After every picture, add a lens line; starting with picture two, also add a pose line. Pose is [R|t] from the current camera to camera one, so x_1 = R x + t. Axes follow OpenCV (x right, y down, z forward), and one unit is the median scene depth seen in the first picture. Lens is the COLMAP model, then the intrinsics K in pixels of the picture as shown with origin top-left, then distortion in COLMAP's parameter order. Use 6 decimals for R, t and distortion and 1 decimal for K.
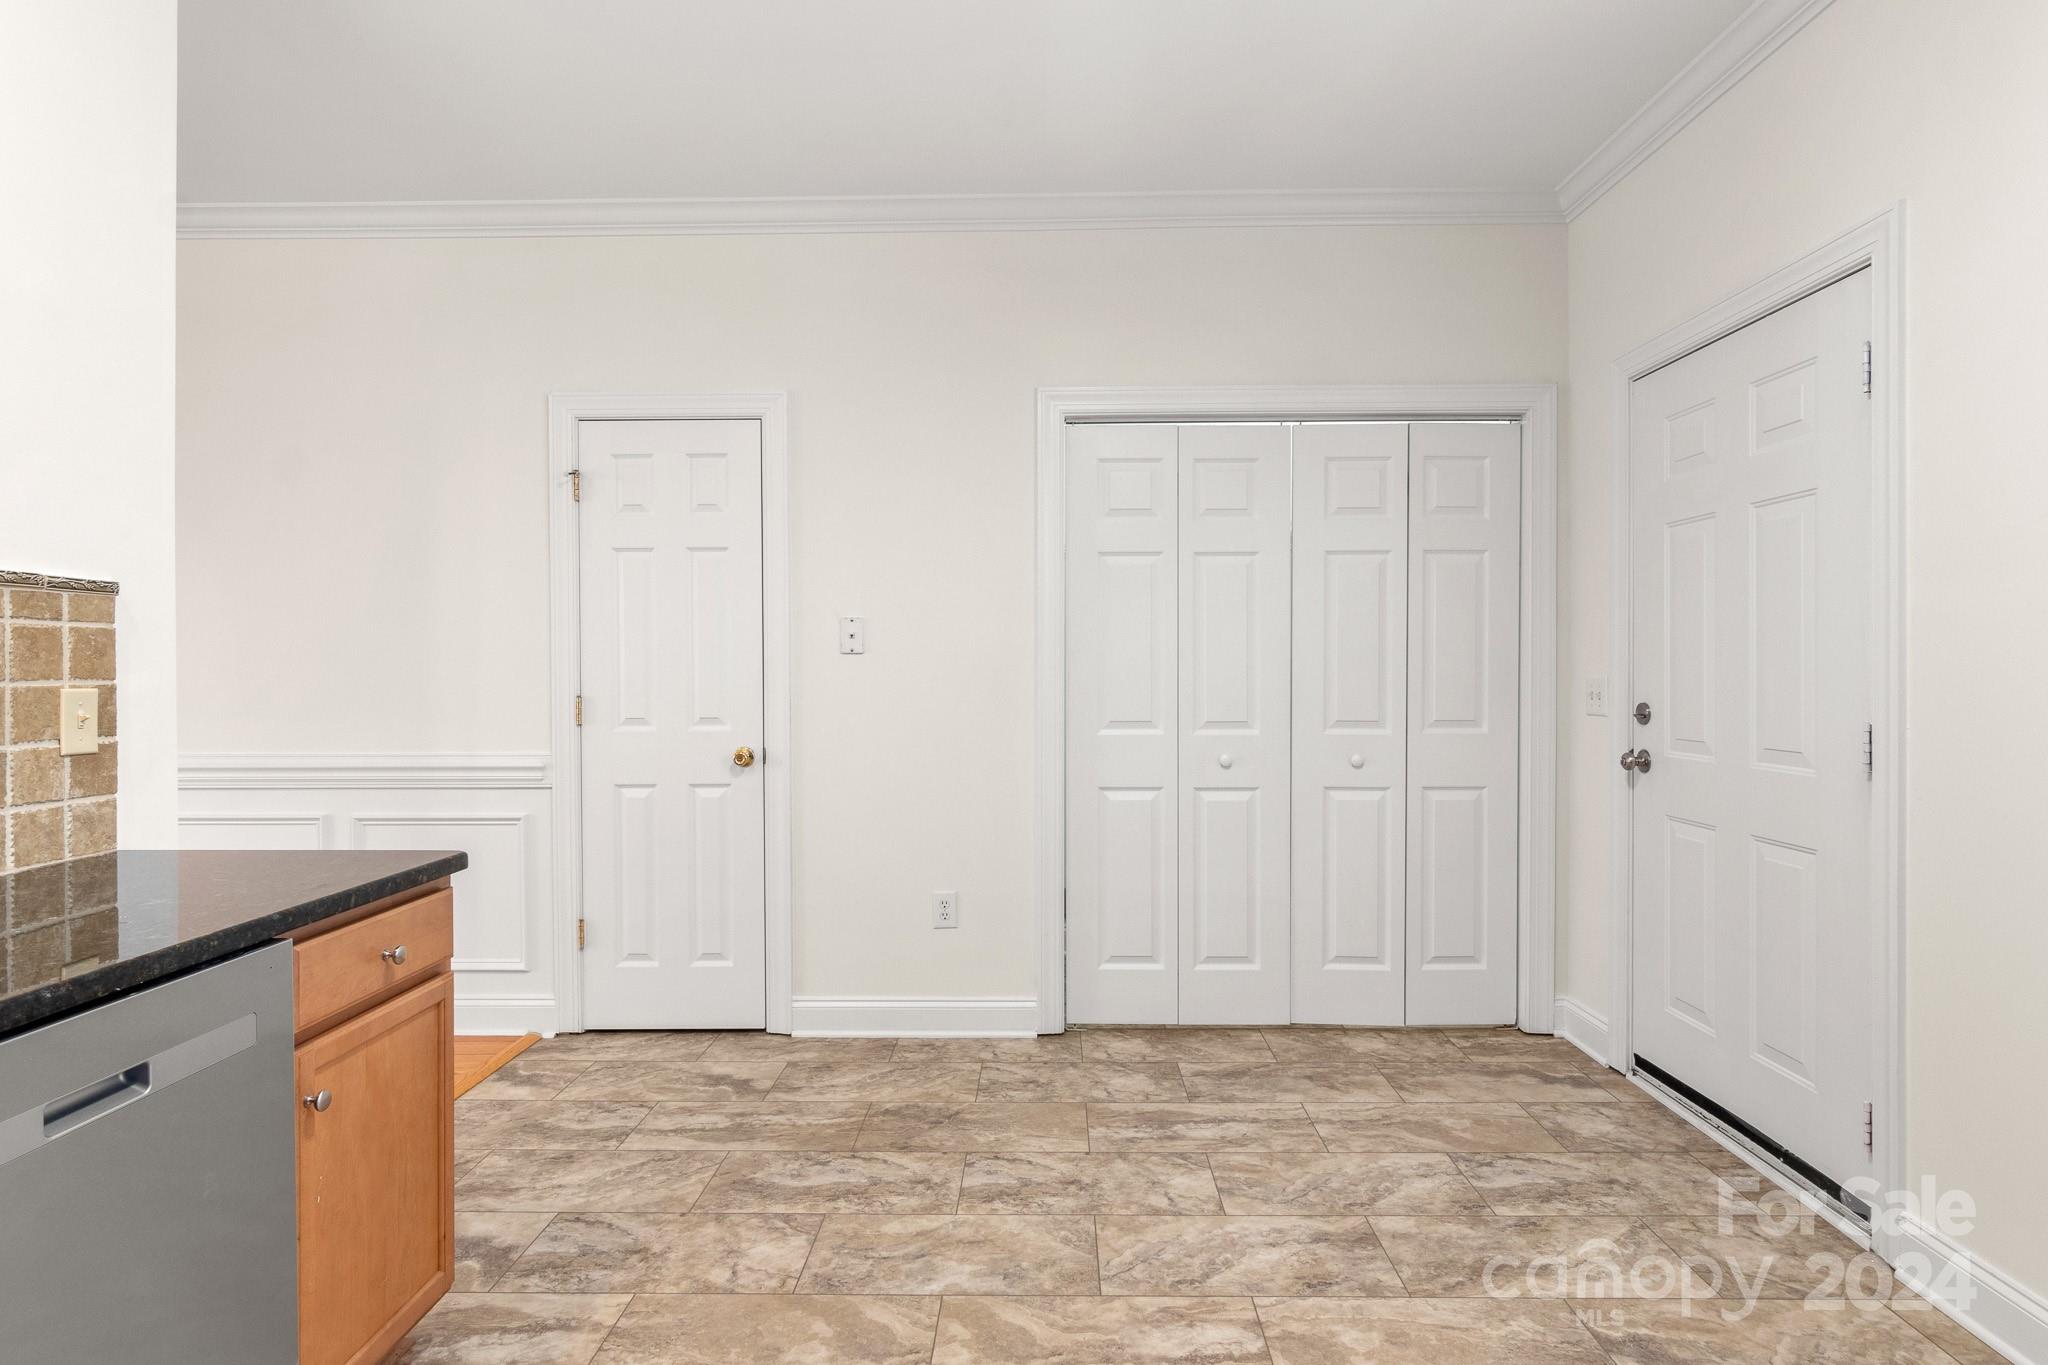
lens RADIAL K [[1055.7, 0, 1031.4], [0, 1055.7, 673.1], [0, 0, 1]] dist [0.001681, 0.000661]
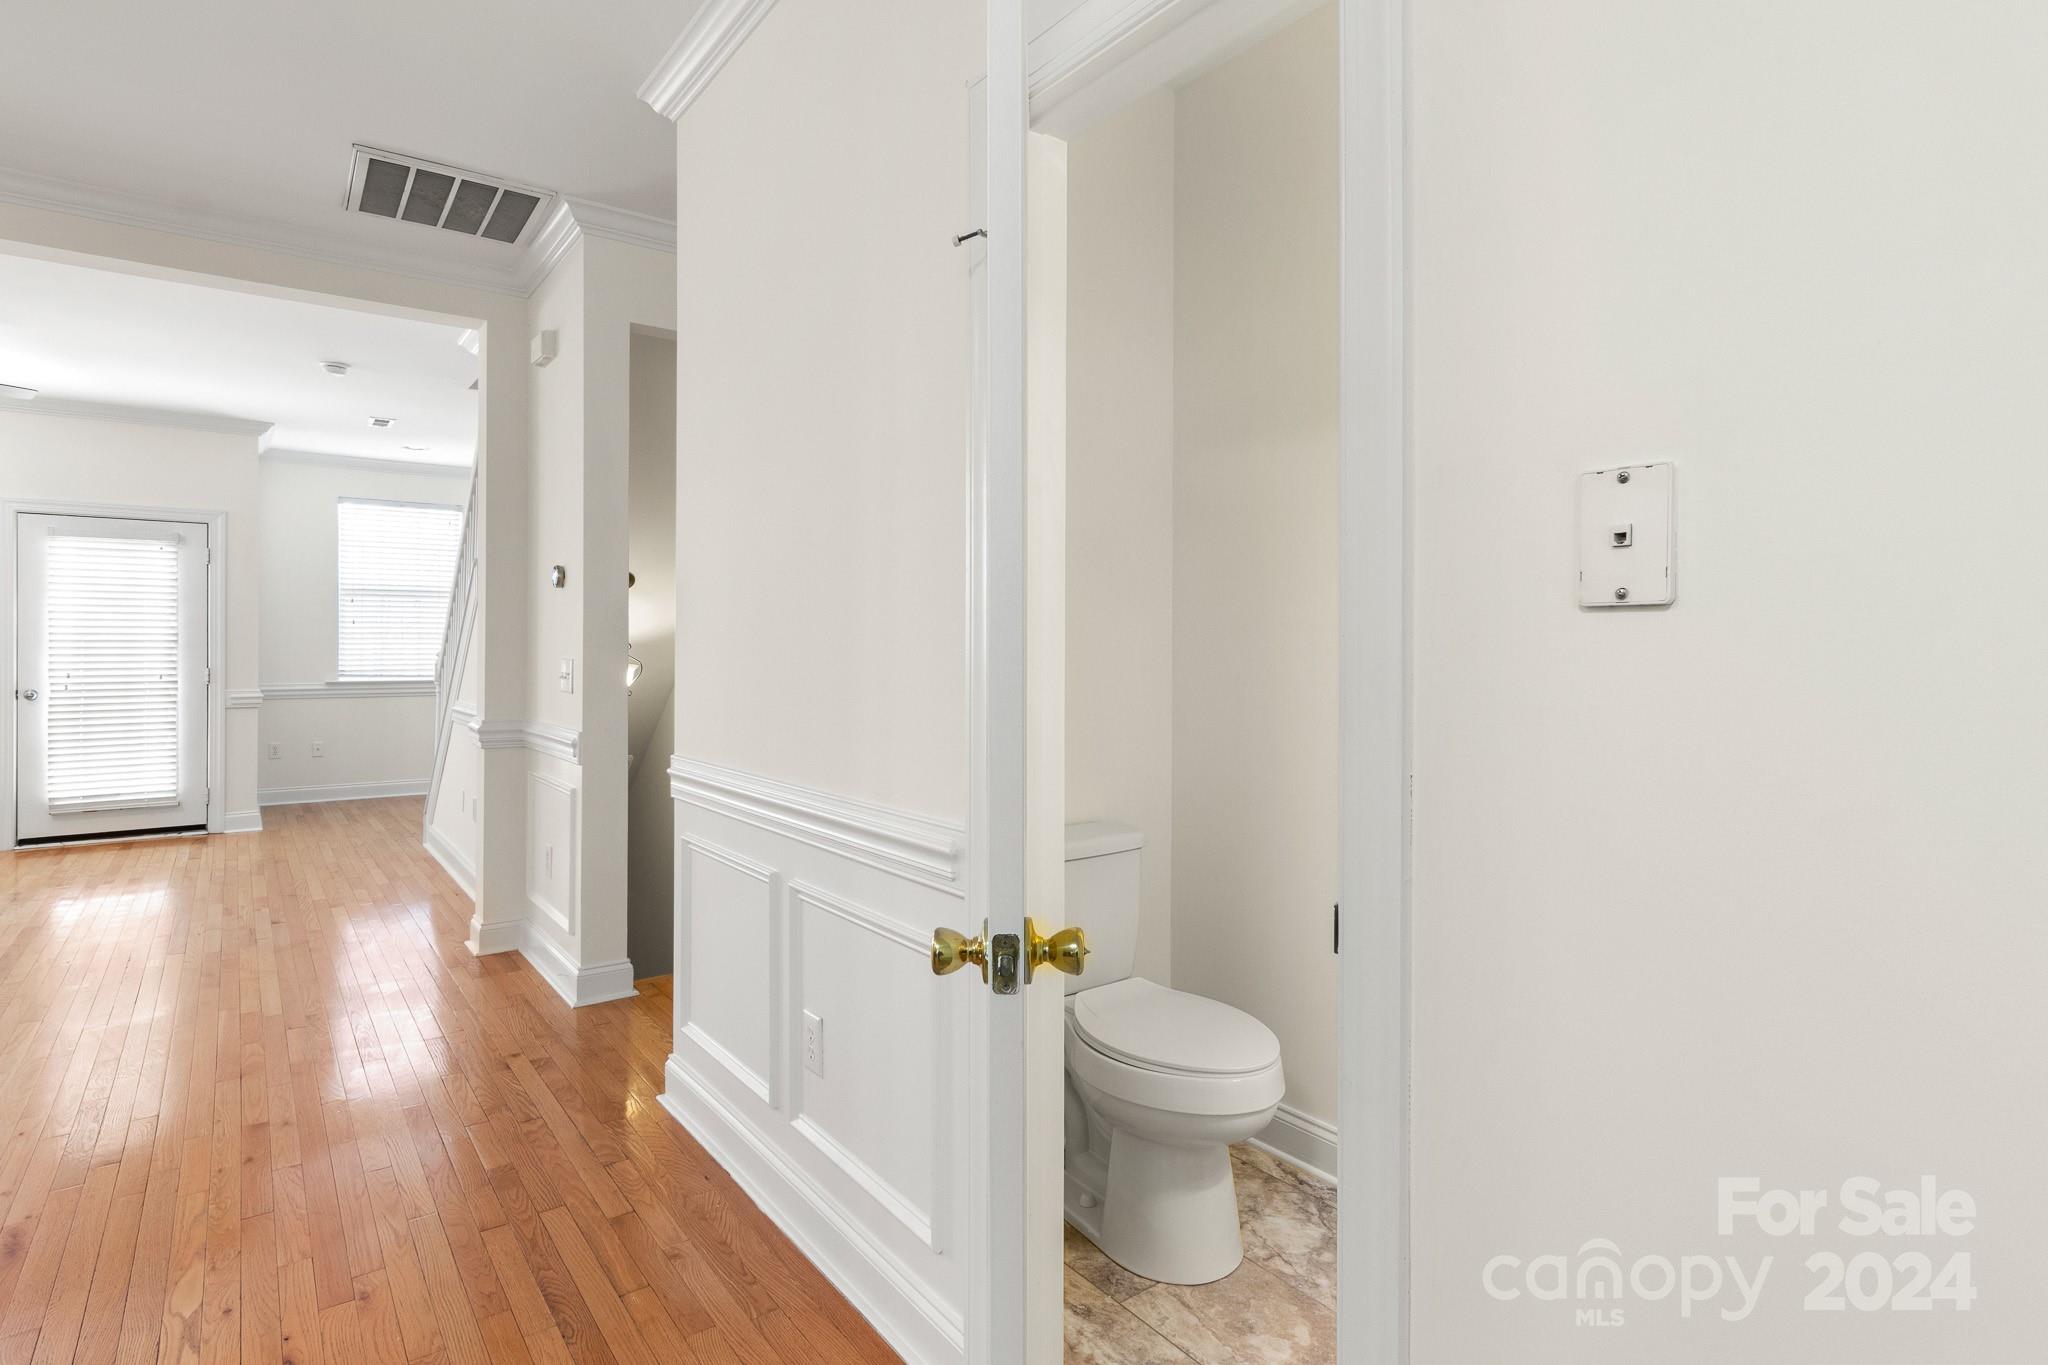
lens RADIAL K [[1044.9, 0, 1028.0], [0, 1044.9, 652.1], [0, 0, 1]] dist [-0.001783, 0.002510]
pose [[0.612214, 0.009317, -0.790637, -0.106422], [-0.012490, 0.999920, 0.002112, -0.012668], [0.790593, 0.008582, 0.612282, 1.362258]]
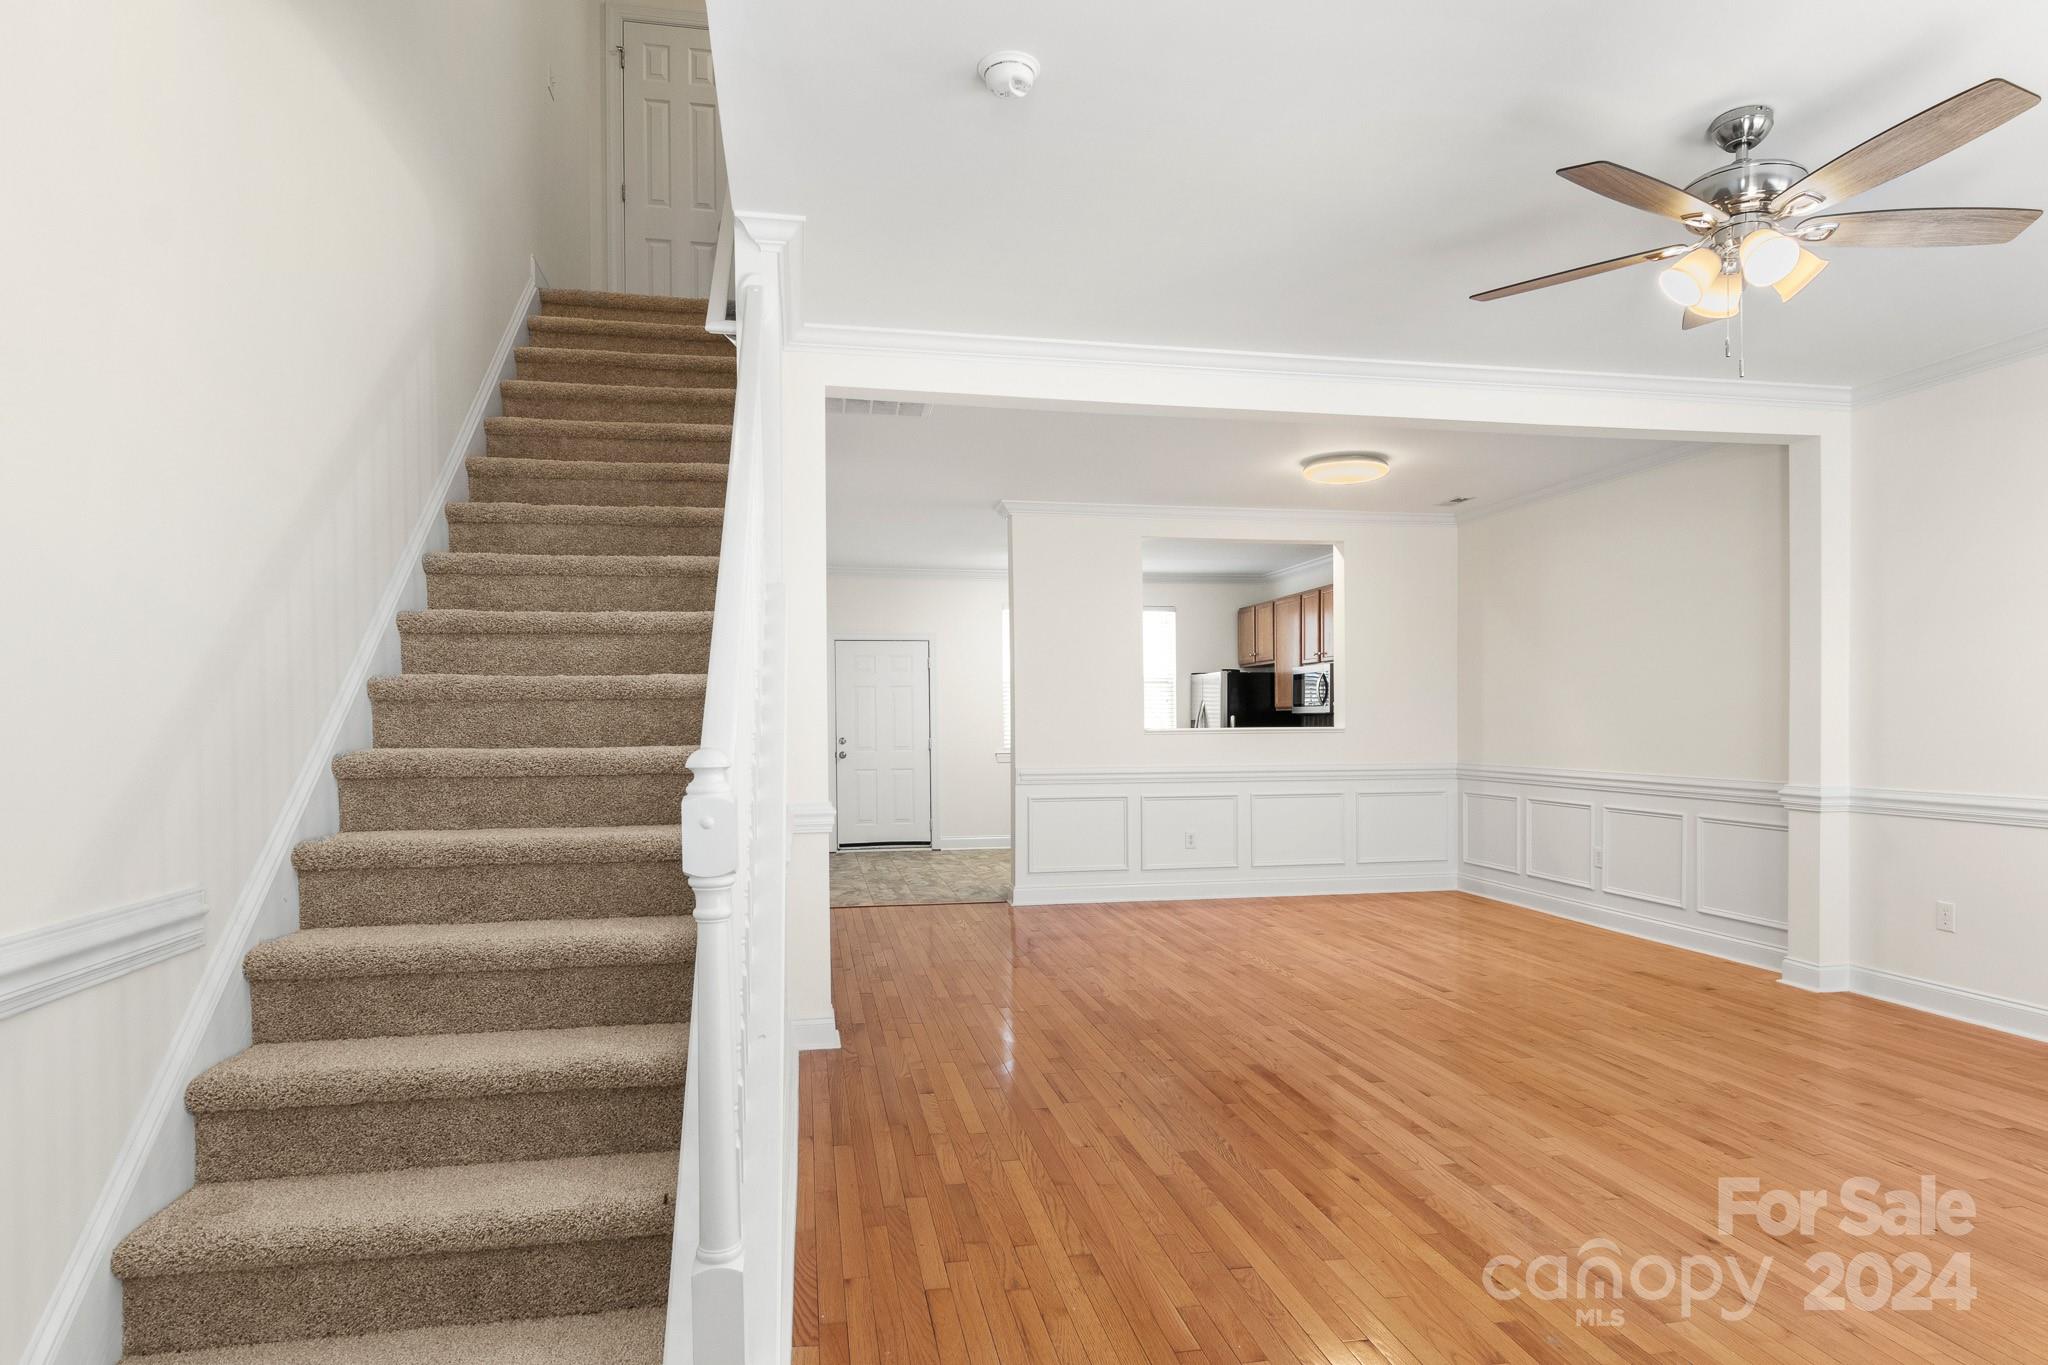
lens RADIAL K [[1154.6, 0, 1025.3], [0, 1154.6, 715.1], [0, 0, 1]] dist [-0.002093, 0.000318]
pose [[-0.201215, 0.012261, 0.979470, -5.072869], [0.011406, 0.999883, -0.010174, 0.000223], [-0.979481, 0.009124, -0.201331, 1.897312]]
